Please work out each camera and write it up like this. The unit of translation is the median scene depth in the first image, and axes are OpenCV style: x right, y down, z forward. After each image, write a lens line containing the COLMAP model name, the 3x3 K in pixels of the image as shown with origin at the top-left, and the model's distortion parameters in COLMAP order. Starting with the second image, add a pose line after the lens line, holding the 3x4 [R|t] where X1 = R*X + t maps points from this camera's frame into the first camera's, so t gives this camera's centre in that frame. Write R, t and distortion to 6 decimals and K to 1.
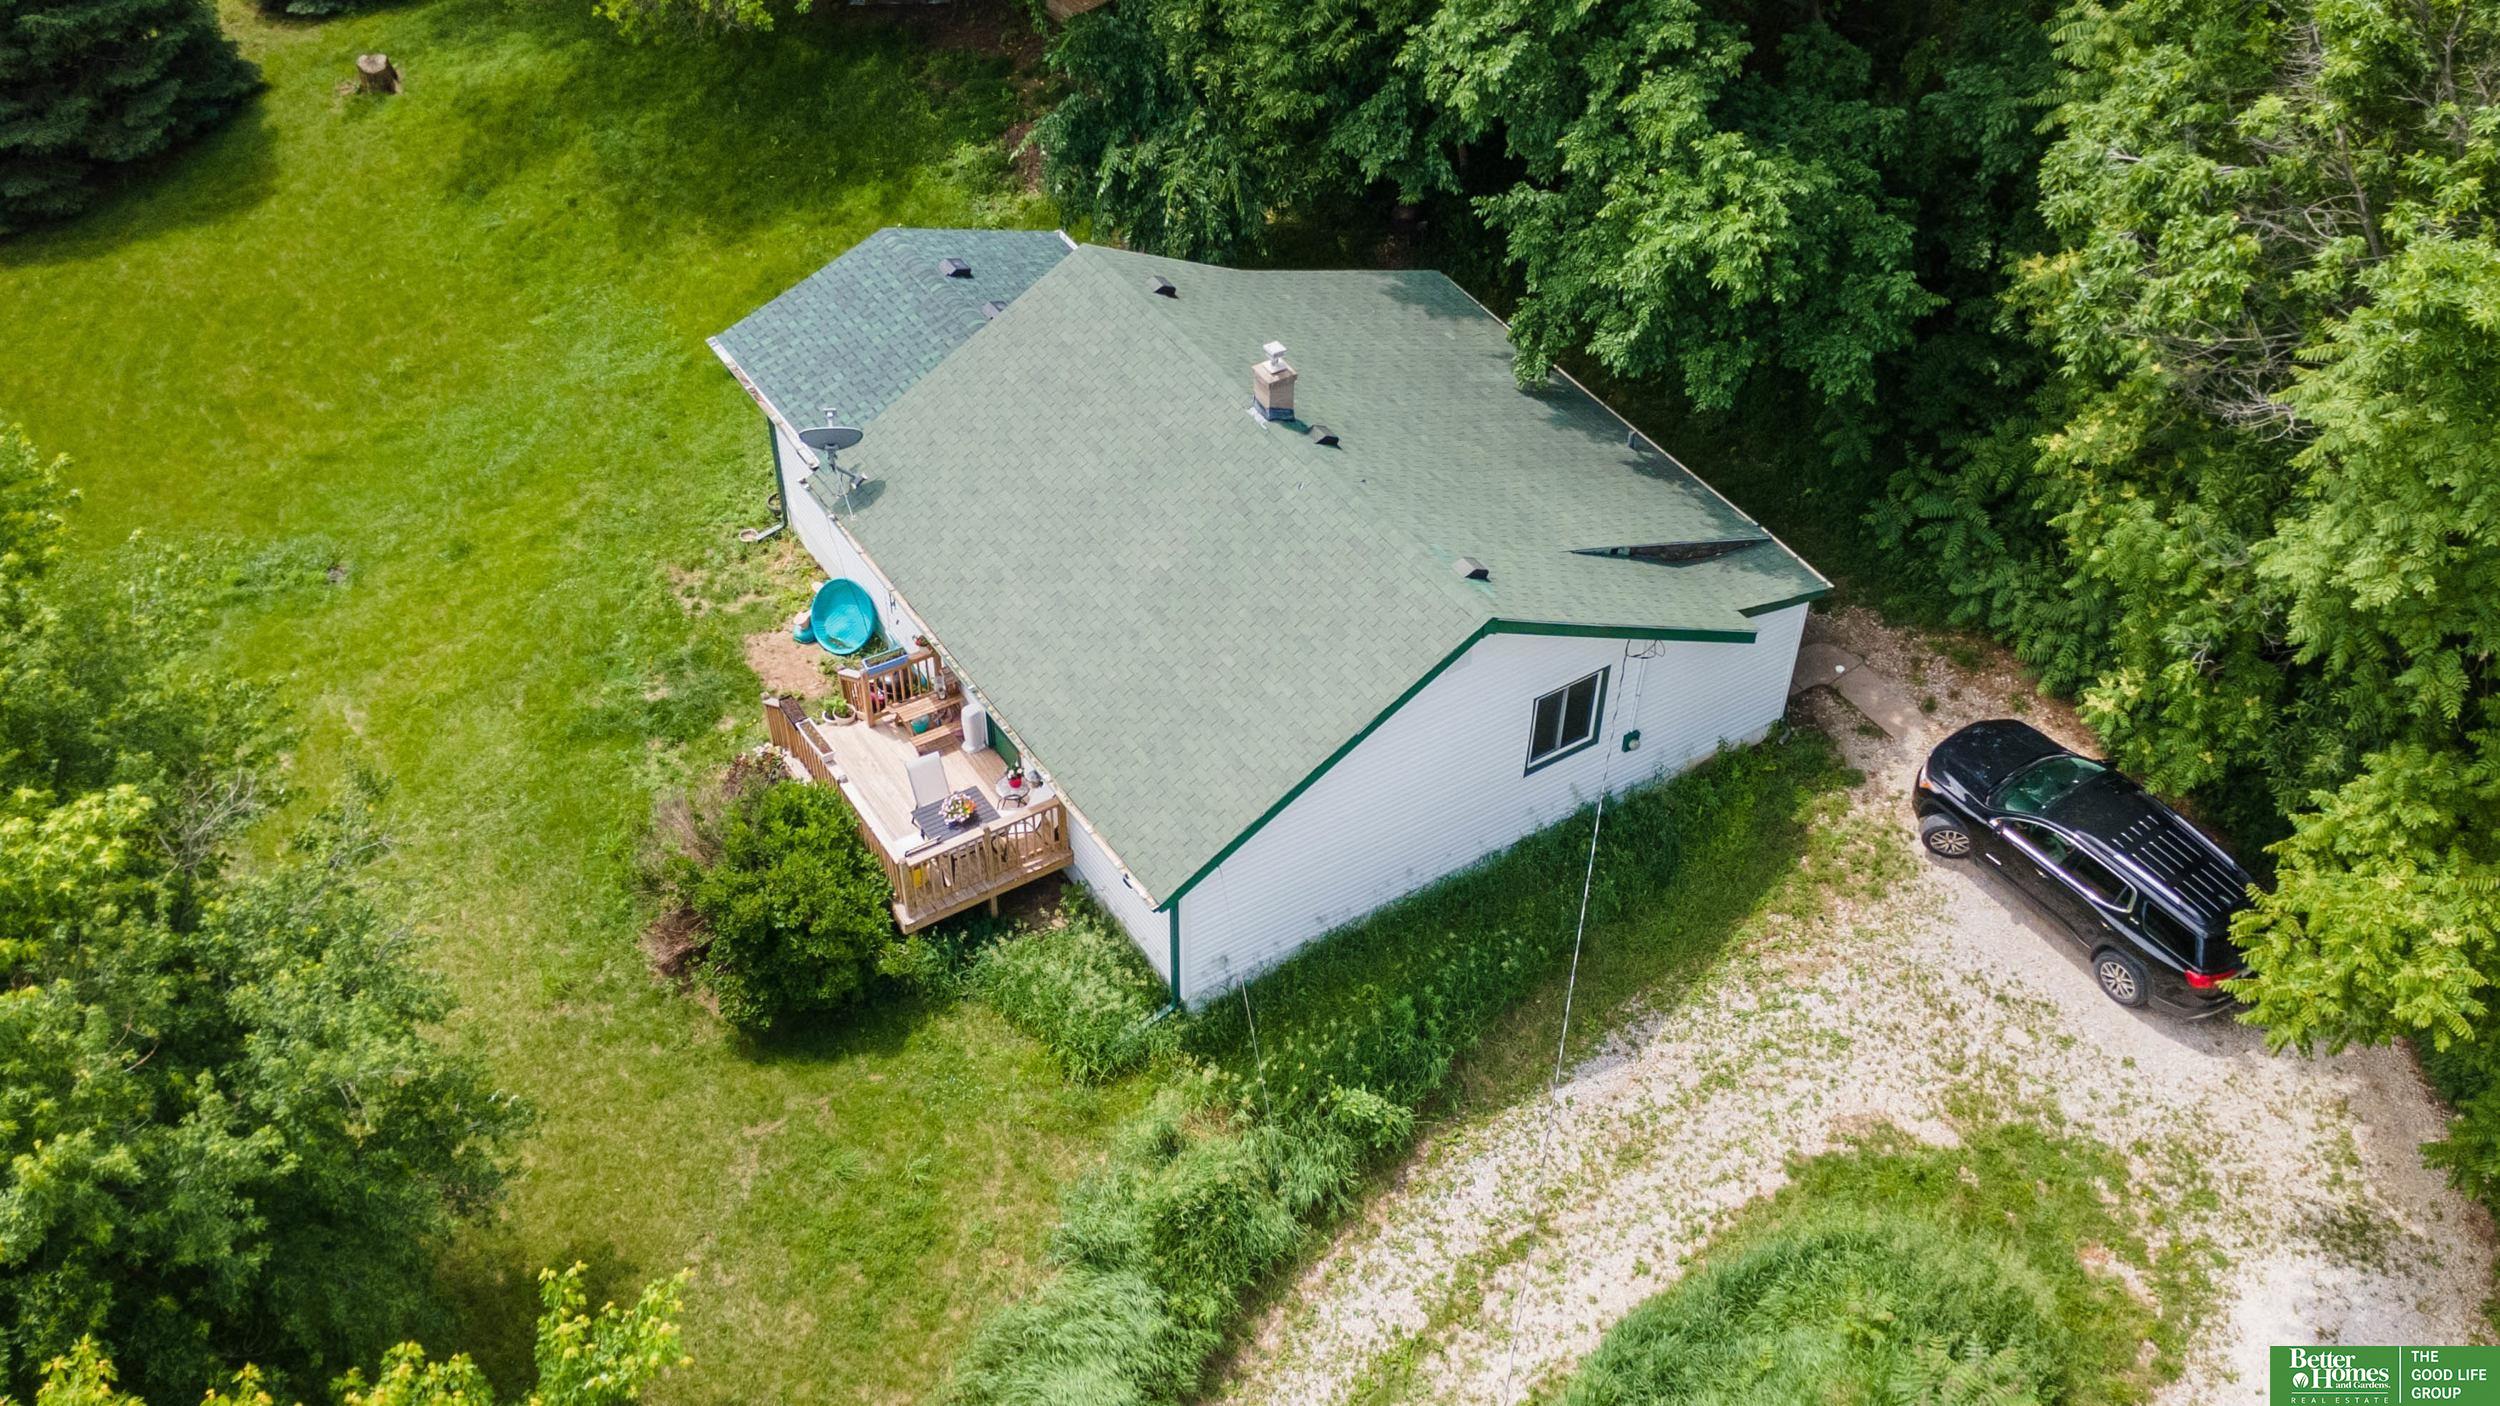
lens RADIAL K [[2491.7, 0, 1232.4], [0, 2491.7, 700.8], [0, 0, 1]] dist [0.009408, 0.000000]
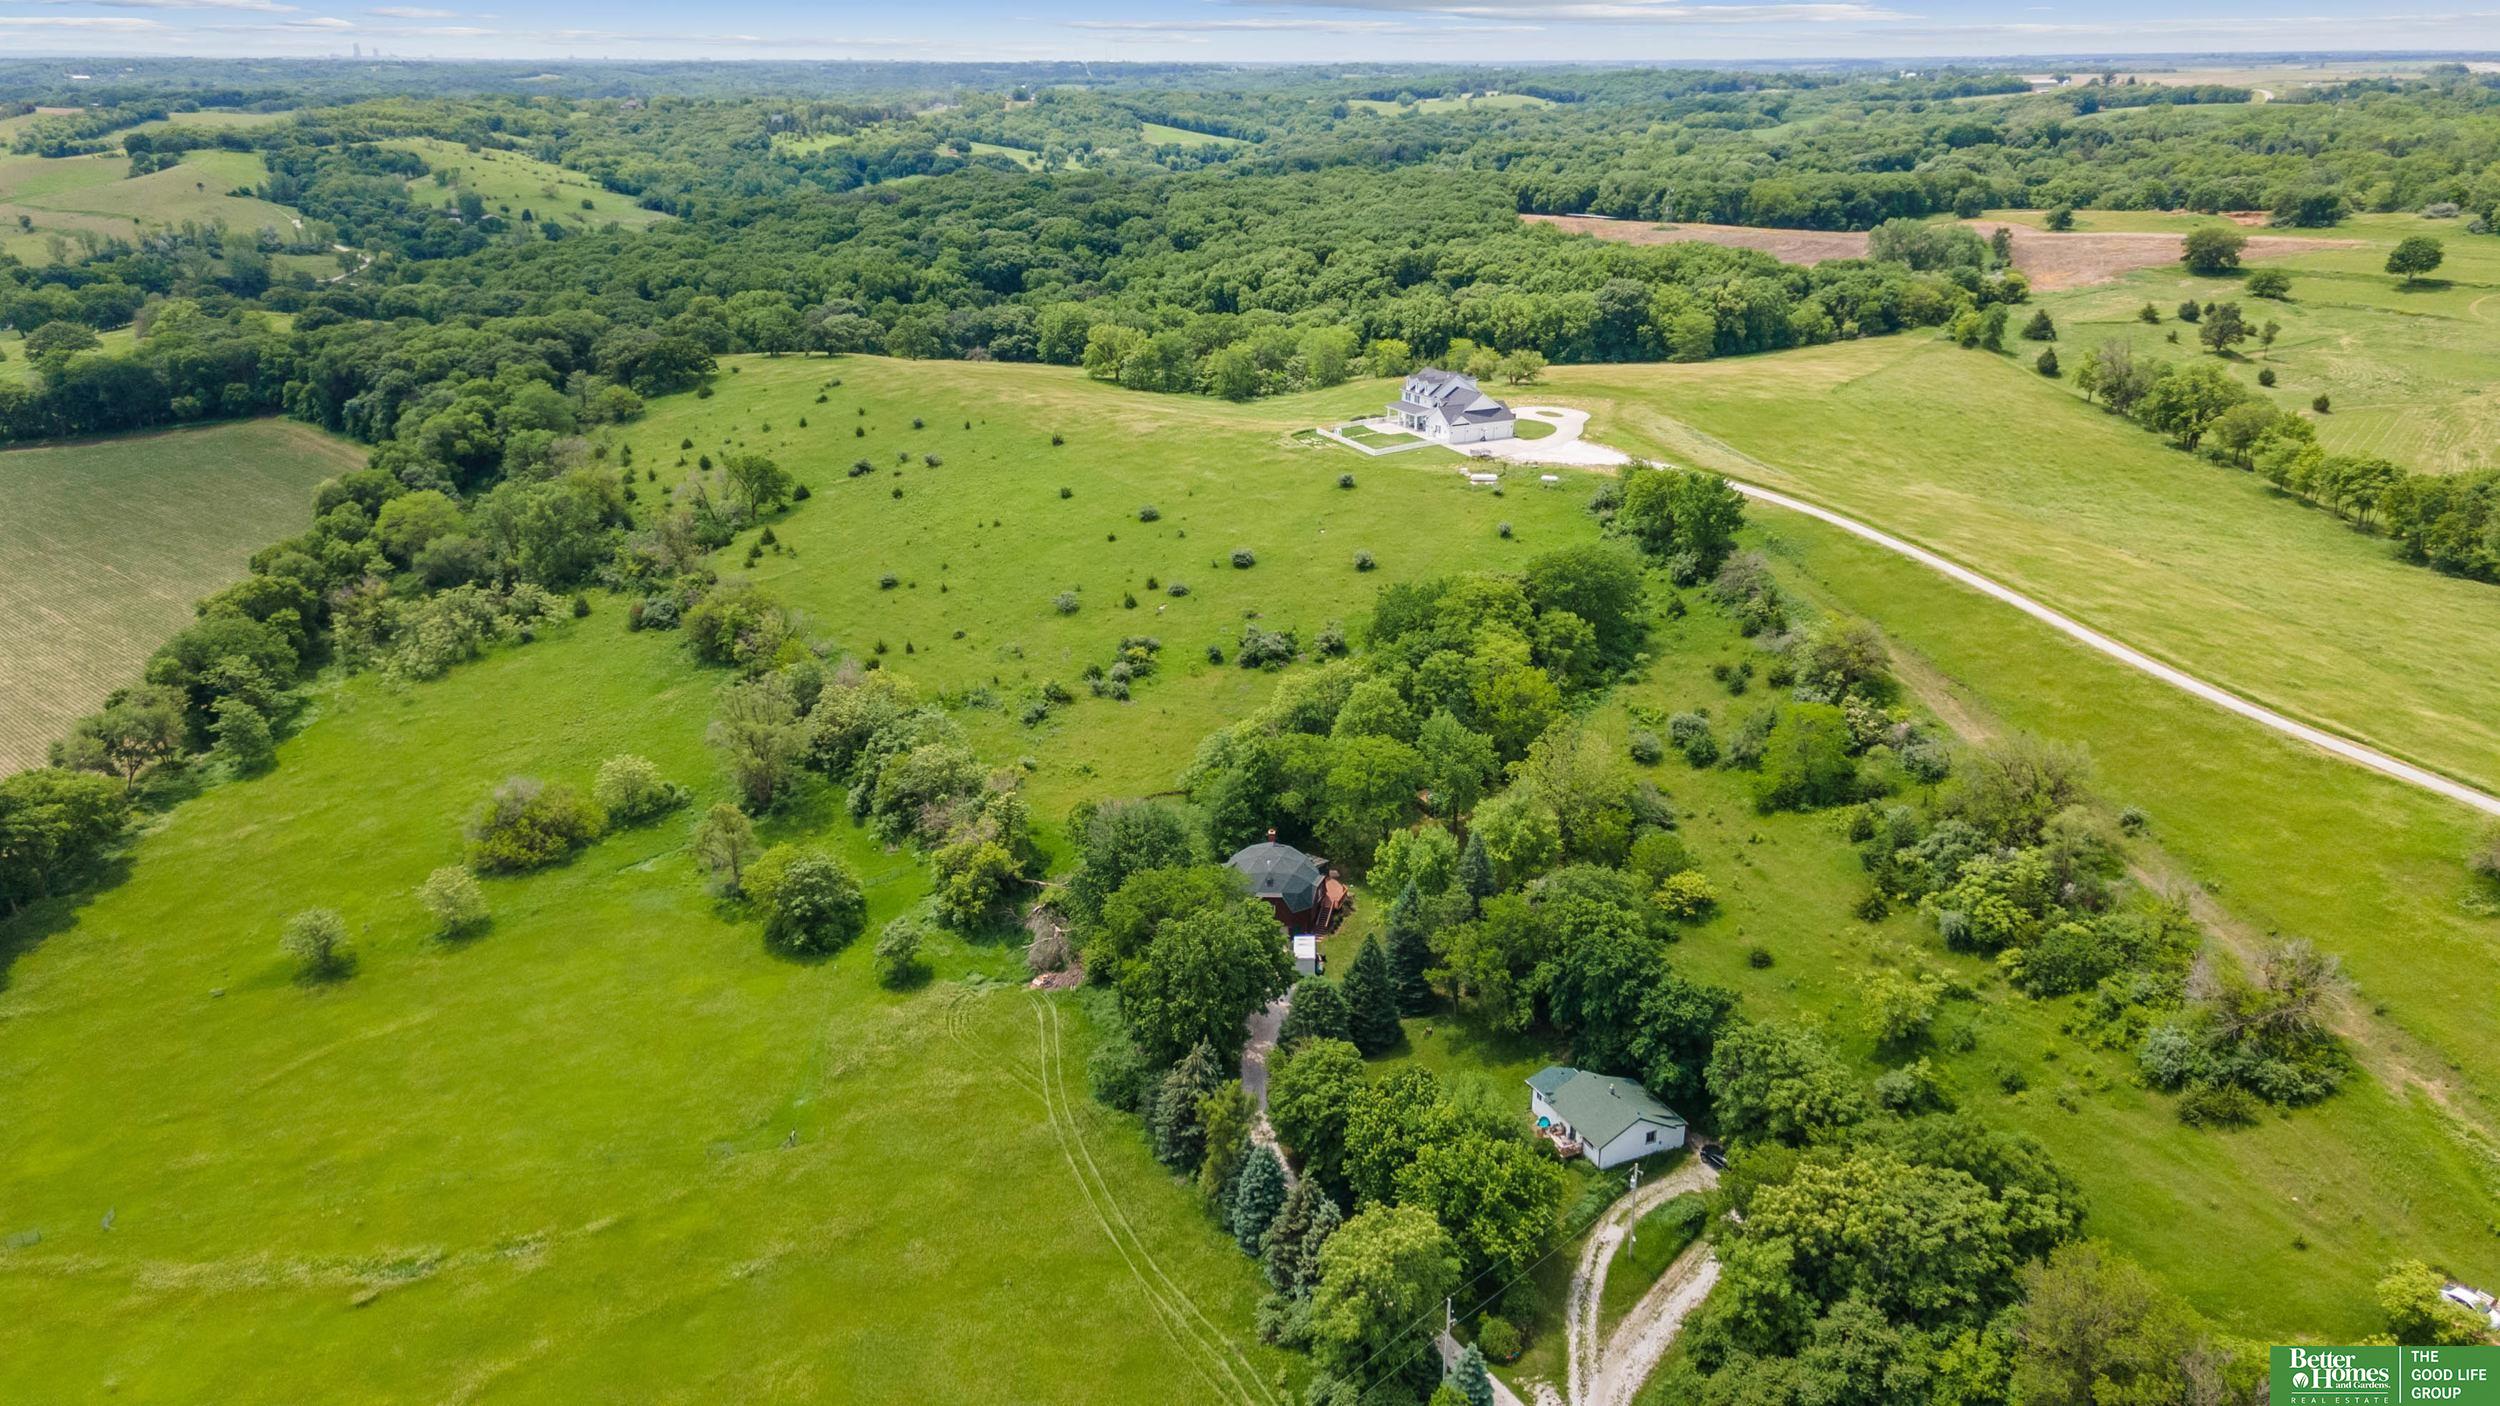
lens RADIAL K [[1949.6, 0, 1183.1], [0, 1949.6, 695.1], [0, 0, 1]] dist [0.024072, -0.009932]
pose [[0.989837, 0.042390, -0.135741, -0.509497], [-0.090075, 0.925531, -0.367802, 1.049445], [0.110042, 0.376291, 0.919943, -4.987438]]
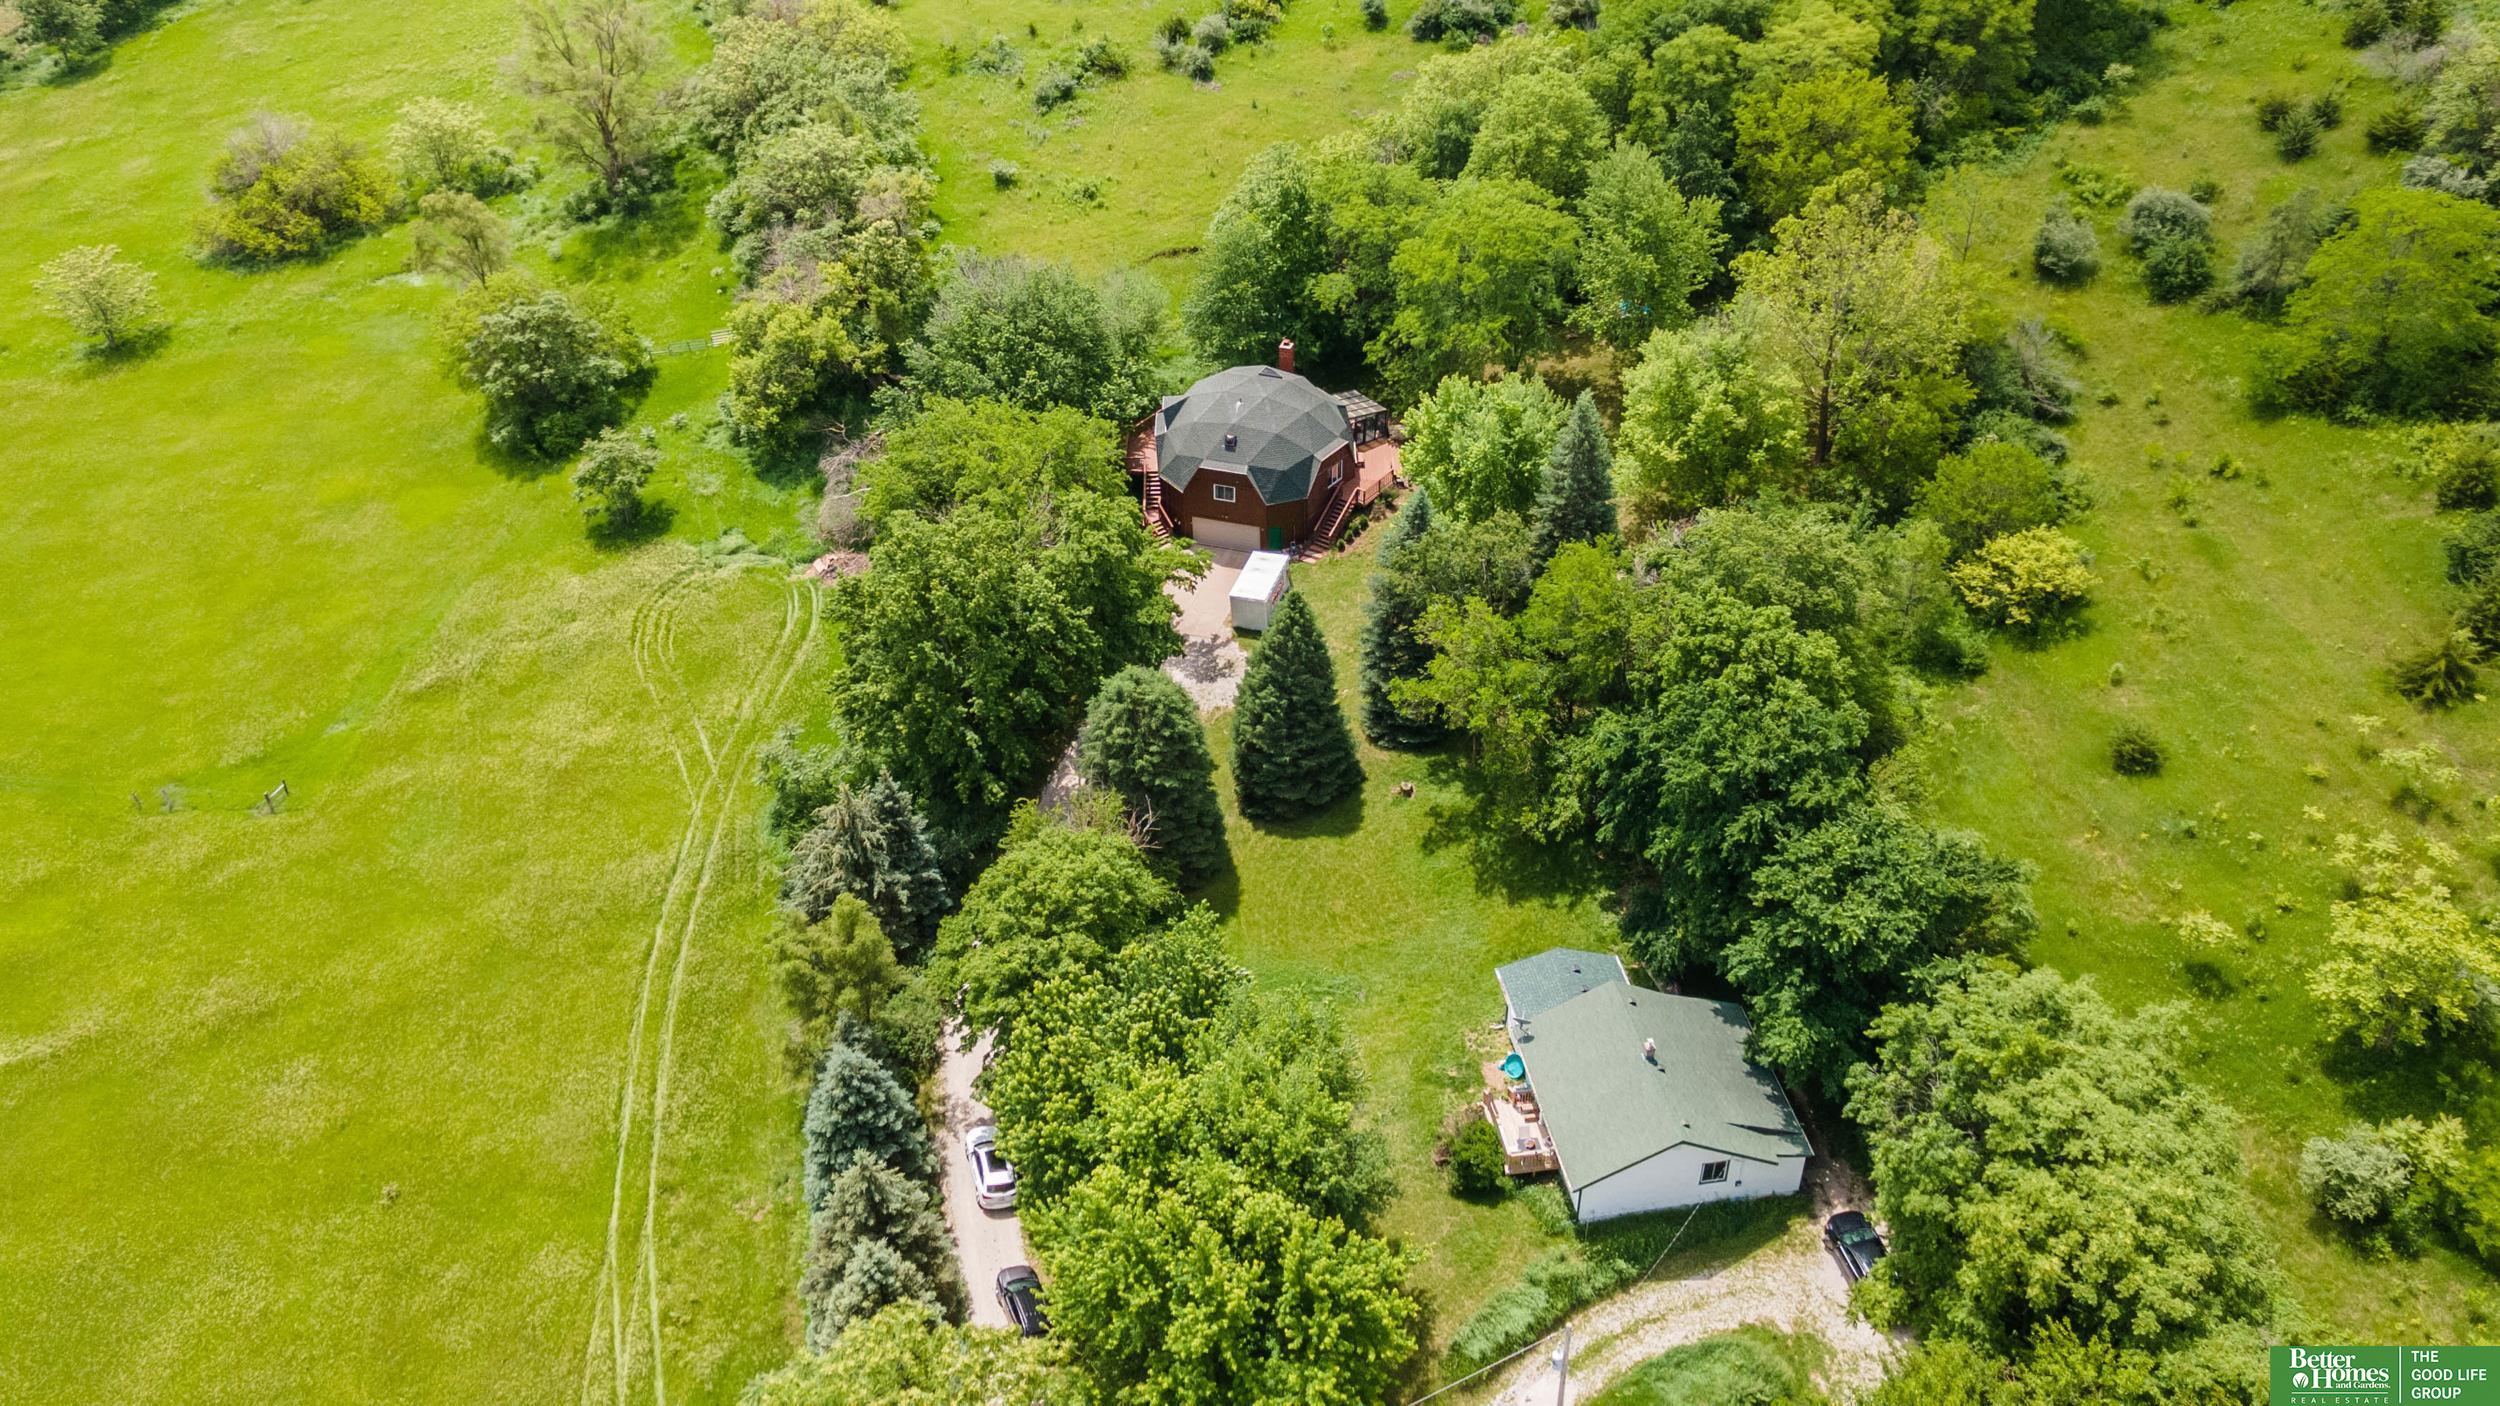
lens RADIAL K [[1998.3, 0, 1251.7], [0, 1998.3, 689.0], [0, 0, 1]] dist [0.043943, -0.008224]
pose [[0.921464, 0.223035, -0.318056, 0.267681], [-0.252600, 0.966040, -0.054398, -0.306134], [0.295122, 0.130467, 0.946510, -1.759639]]
